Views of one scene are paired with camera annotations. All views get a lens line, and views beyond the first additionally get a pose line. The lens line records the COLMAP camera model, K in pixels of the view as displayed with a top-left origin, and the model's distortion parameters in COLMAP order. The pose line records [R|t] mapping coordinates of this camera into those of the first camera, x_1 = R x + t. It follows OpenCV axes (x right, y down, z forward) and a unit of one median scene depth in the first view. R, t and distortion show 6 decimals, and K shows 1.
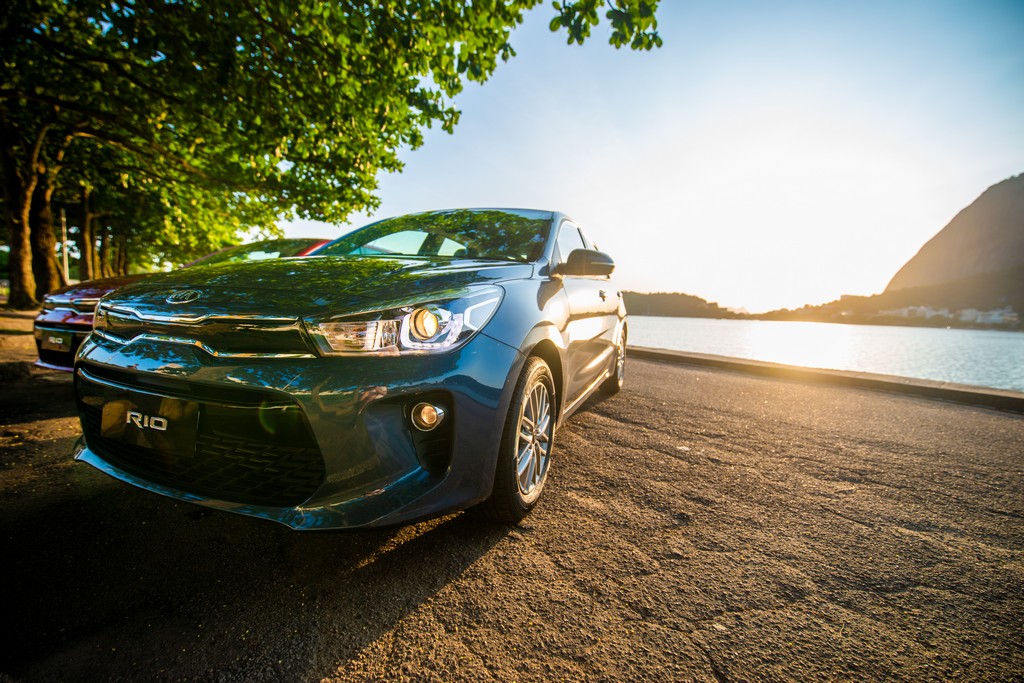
lens RADIAL K [[449.8, 0, 512.0], [0, 449.8, 341.5], [0, 0, 1]] dist [-0.002388, -0.009093]
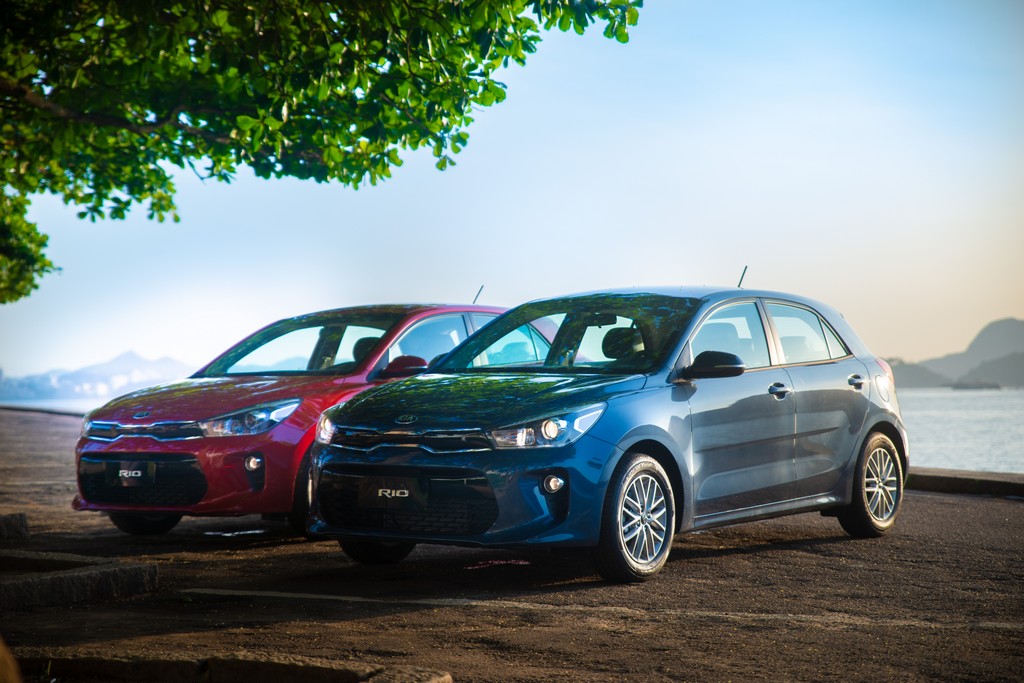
lens RADIAL K [[1989.6, 0, 512.0], [0, 1989.6, 341.5], [0, 0, 1]] dist [0.282192, 0.134576]
pose [[0.967980, -0.052078, -0.245567, 0.996508], [0.028132, 0.994586, -0.100034, 0.246994], [0.249448, 0.089923, 0.964204, -4.114598]]
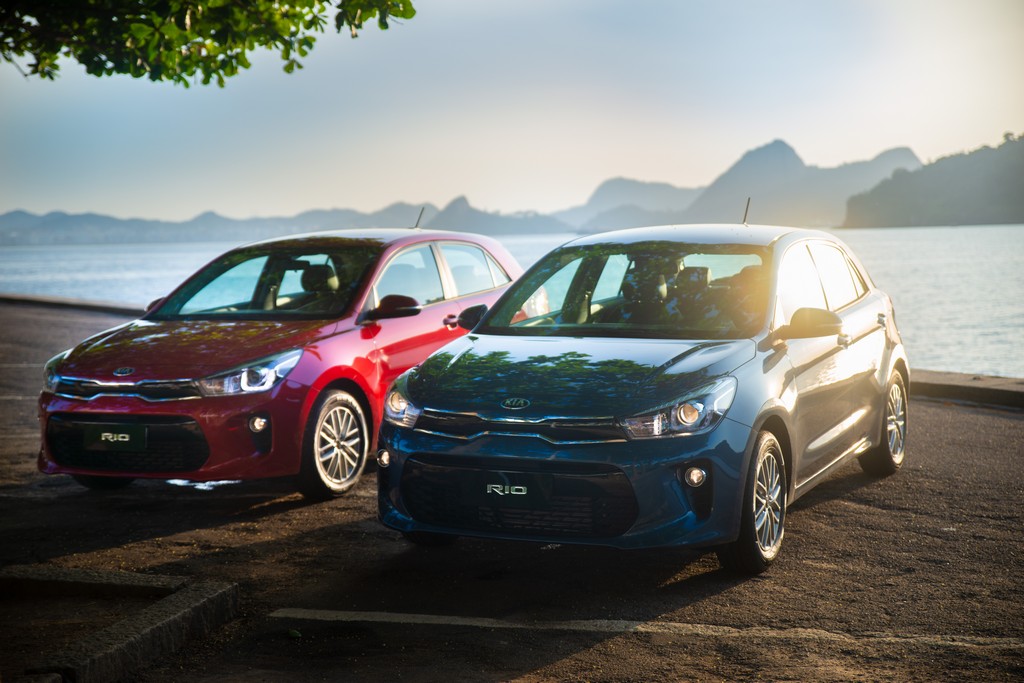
lens RADIAL K [[1649.0, 0, 512.0], [0, 1649.0, 341.5], [0, 0, 1]] dist [0.210652, 0.079397]
pose [[0.995725, -0.055552, -0.073794, -0.238150], [0.055283, 0.998455, -0.005680, -0.185372], [0.073996, 0.001576, 0.997257, -2.951113]]
